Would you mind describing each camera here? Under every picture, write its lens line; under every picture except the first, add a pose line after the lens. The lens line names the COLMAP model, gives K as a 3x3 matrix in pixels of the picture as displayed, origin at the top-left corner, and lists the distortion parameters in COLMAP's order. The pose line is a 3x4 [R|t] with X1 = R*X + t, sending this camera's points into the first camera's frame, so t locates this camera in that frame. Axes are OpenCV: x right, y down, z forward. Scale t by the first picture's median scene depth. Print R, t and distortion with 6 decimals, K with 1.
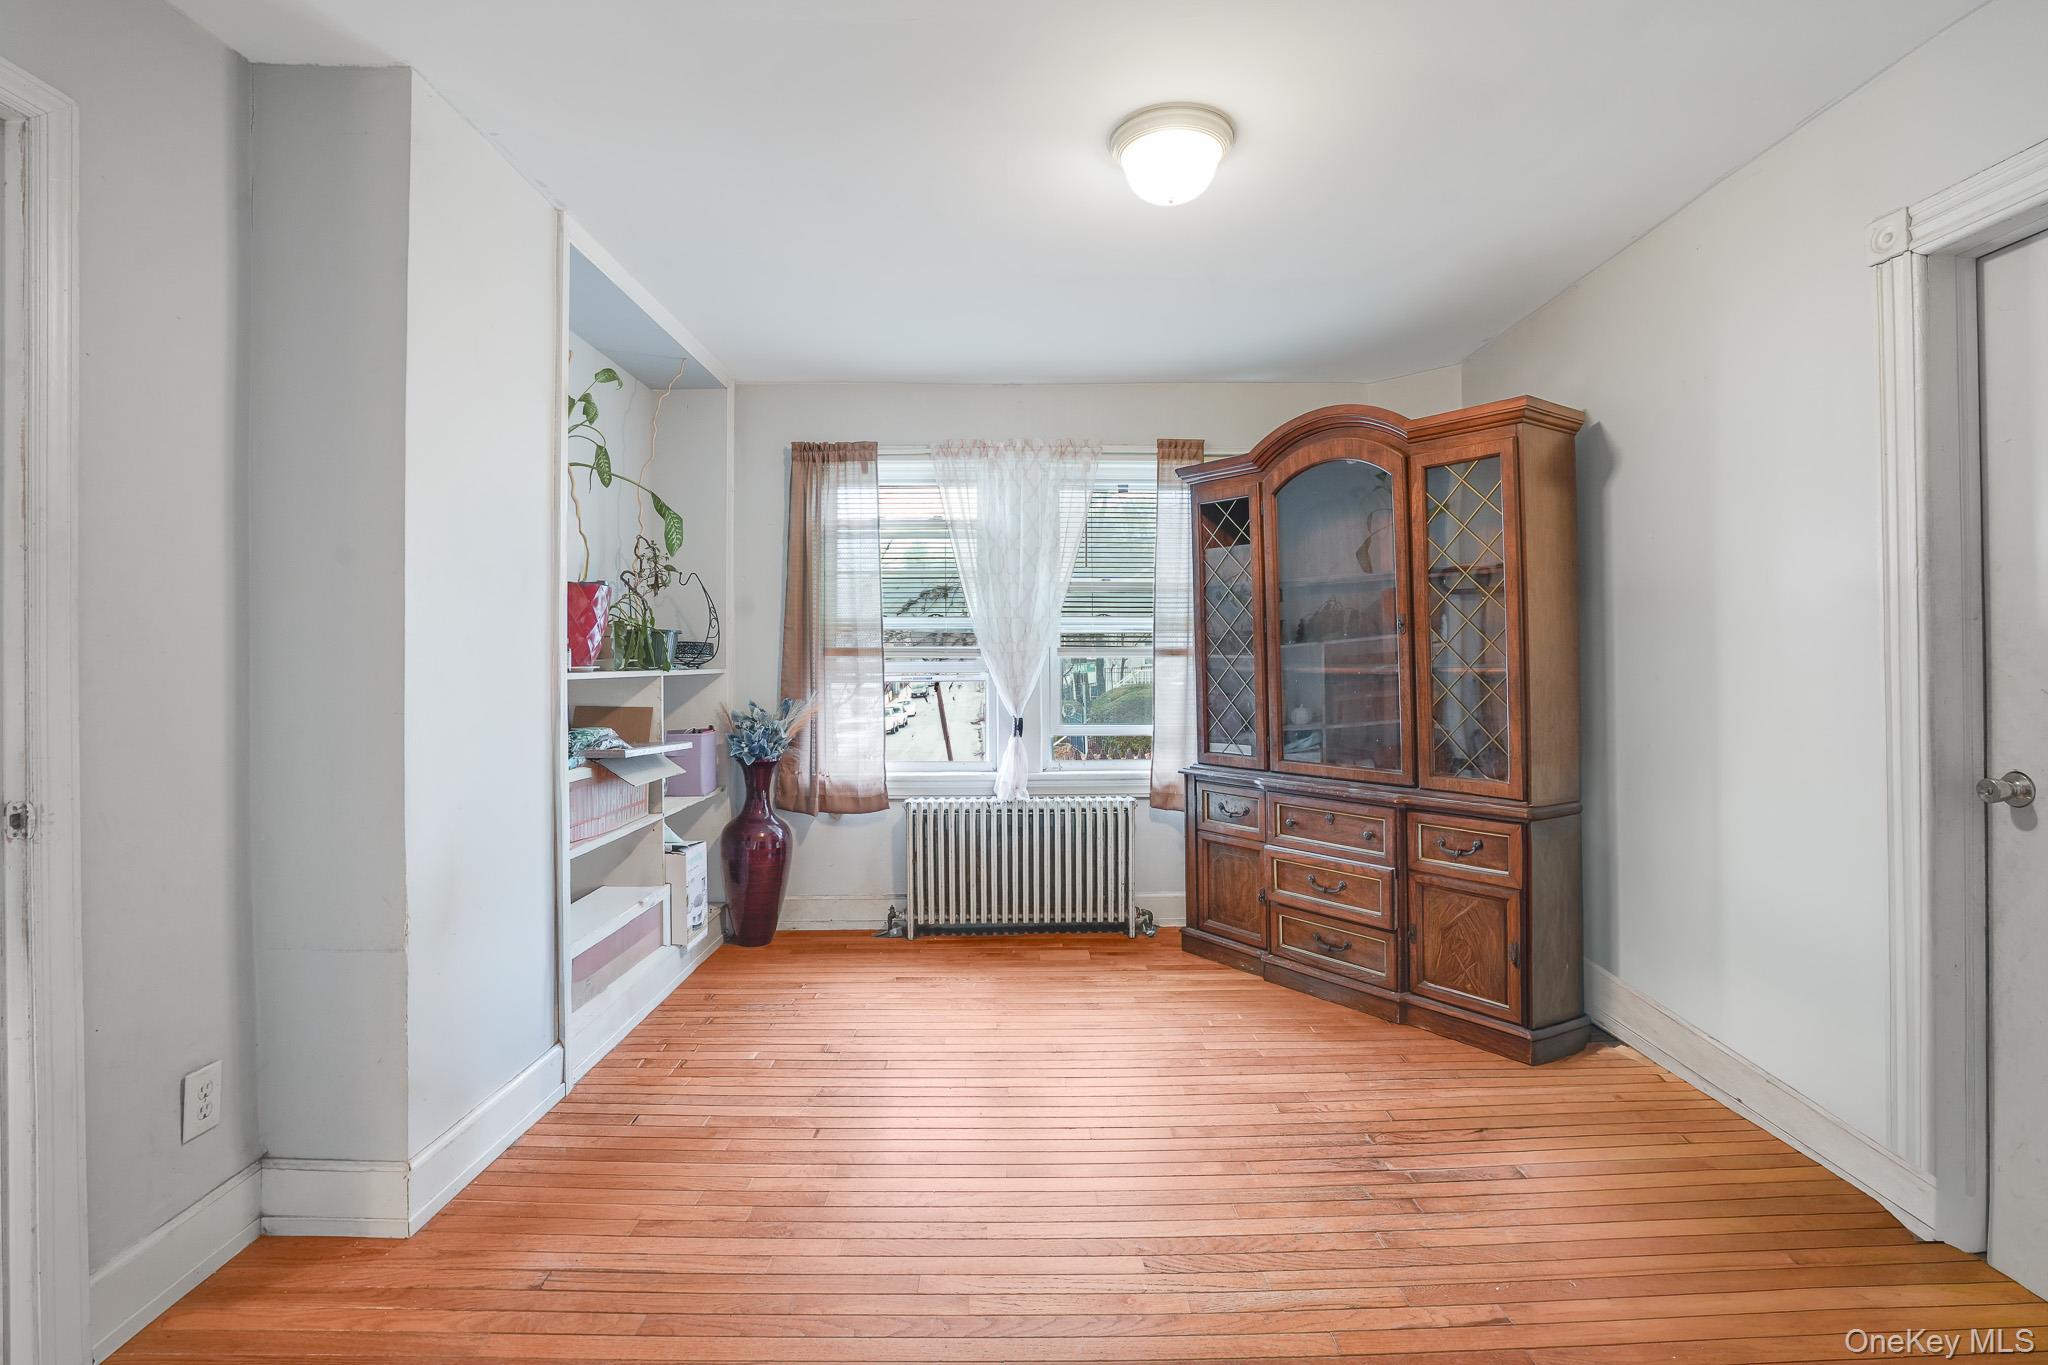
lens RADIAL K [[997.9, 0, 1026.9], [0, 997.9, 676.3], [0, 0, 1]] dist [-0.053942, 0.008118]
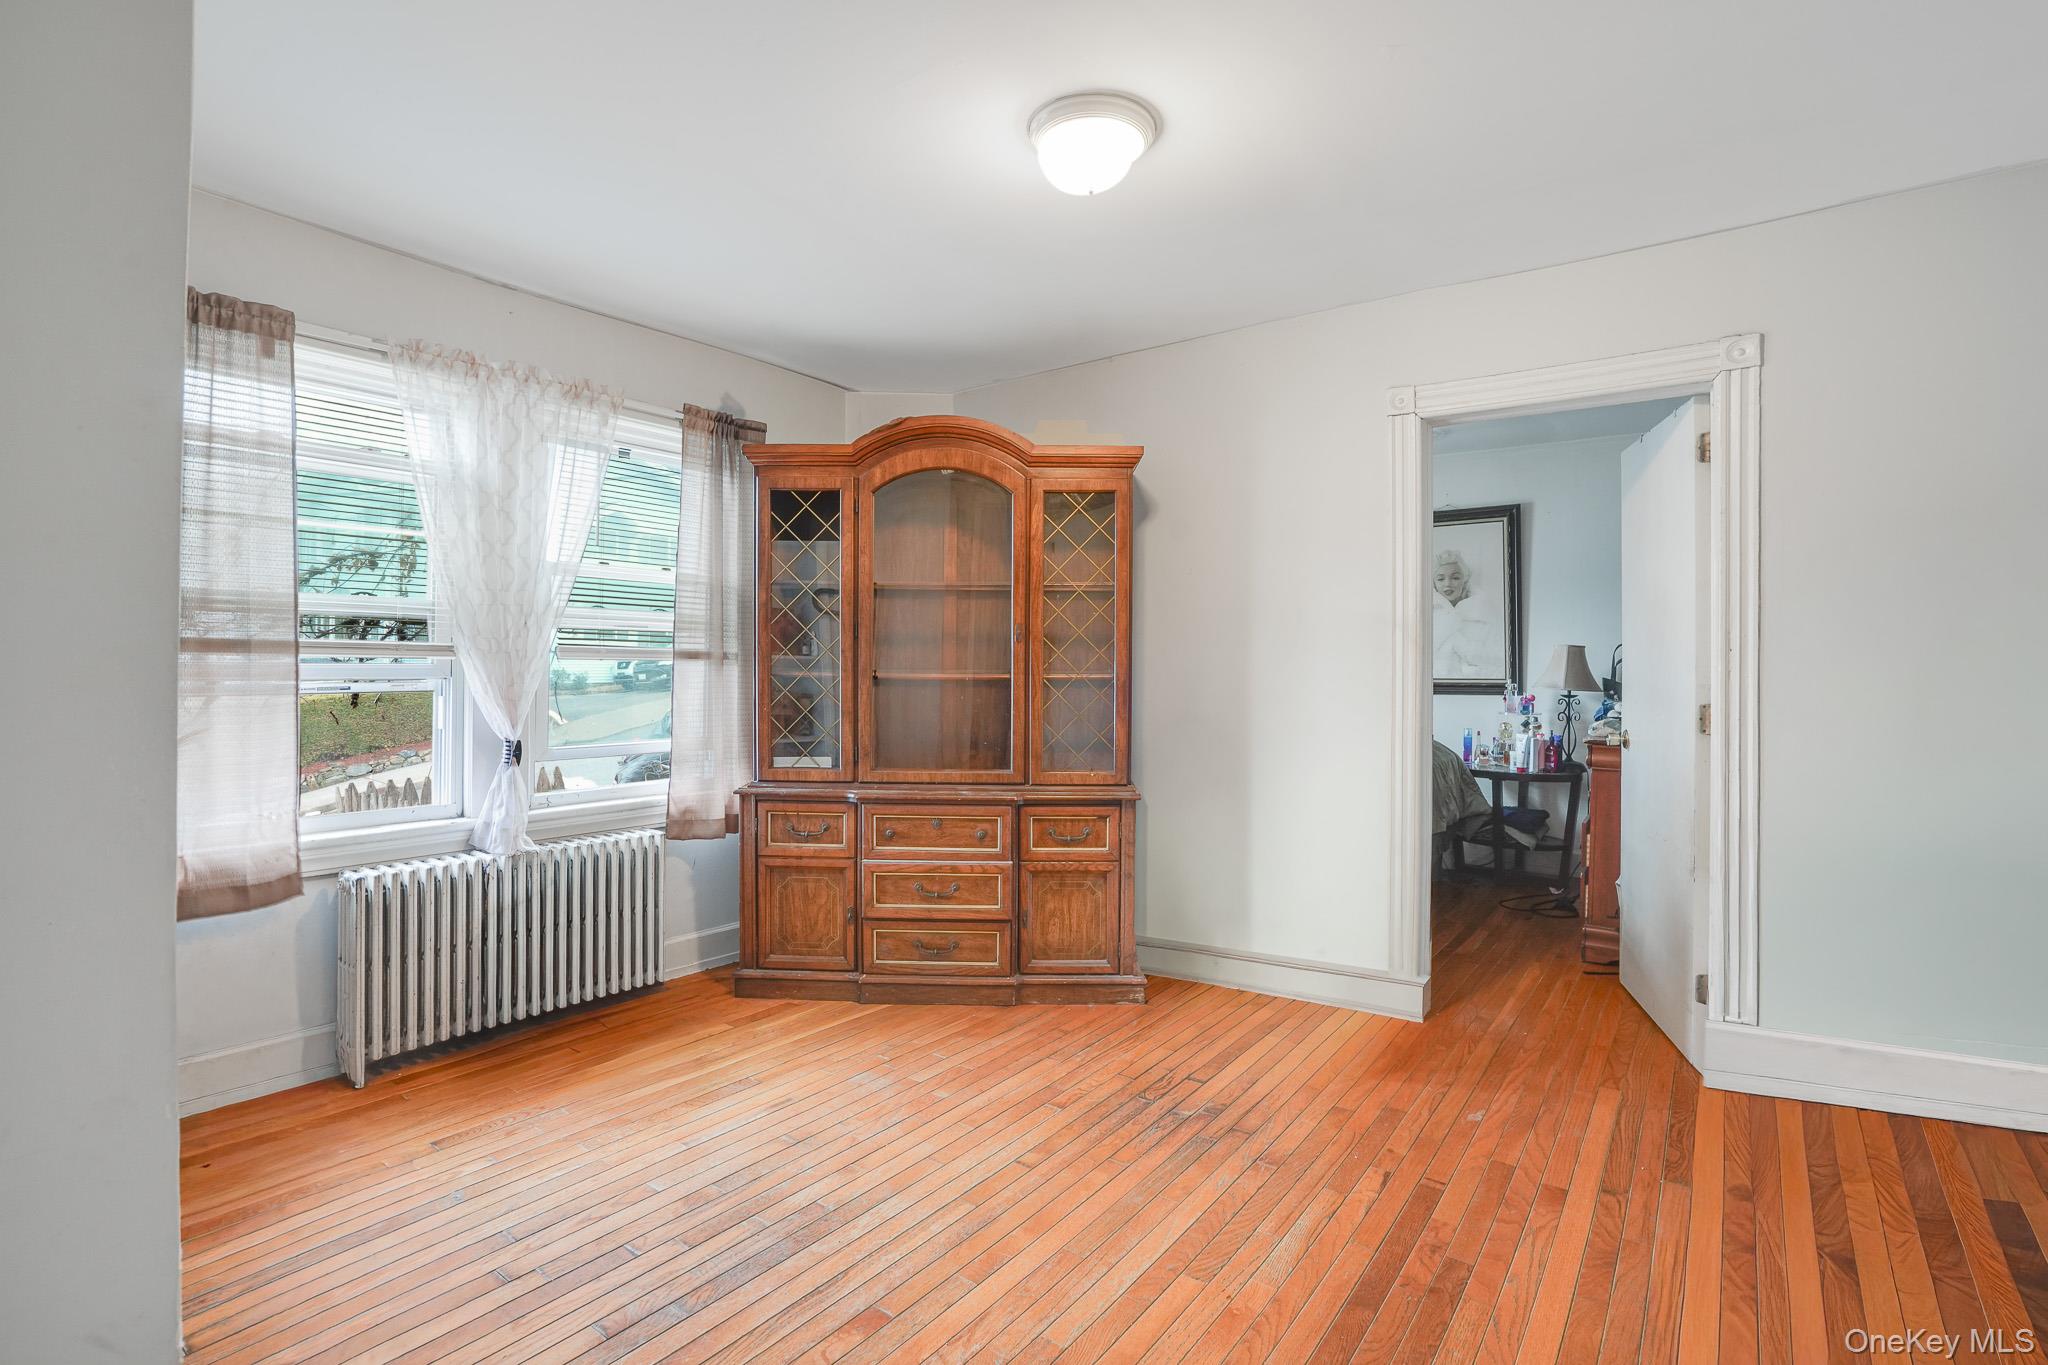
lens RADIAL K [[997.9, 0, 1035.4], [0, 997.9, 672.6], [0, 0, 1]] dist [-0.053942, 0.008118]
pose [[0.582564, 0.002768, 0.812780, -0.421895], [0.004235, 0.999970, -0.006441, -0.002405], [-0.812774, 0.007195, 0.582535, 0.299520]]
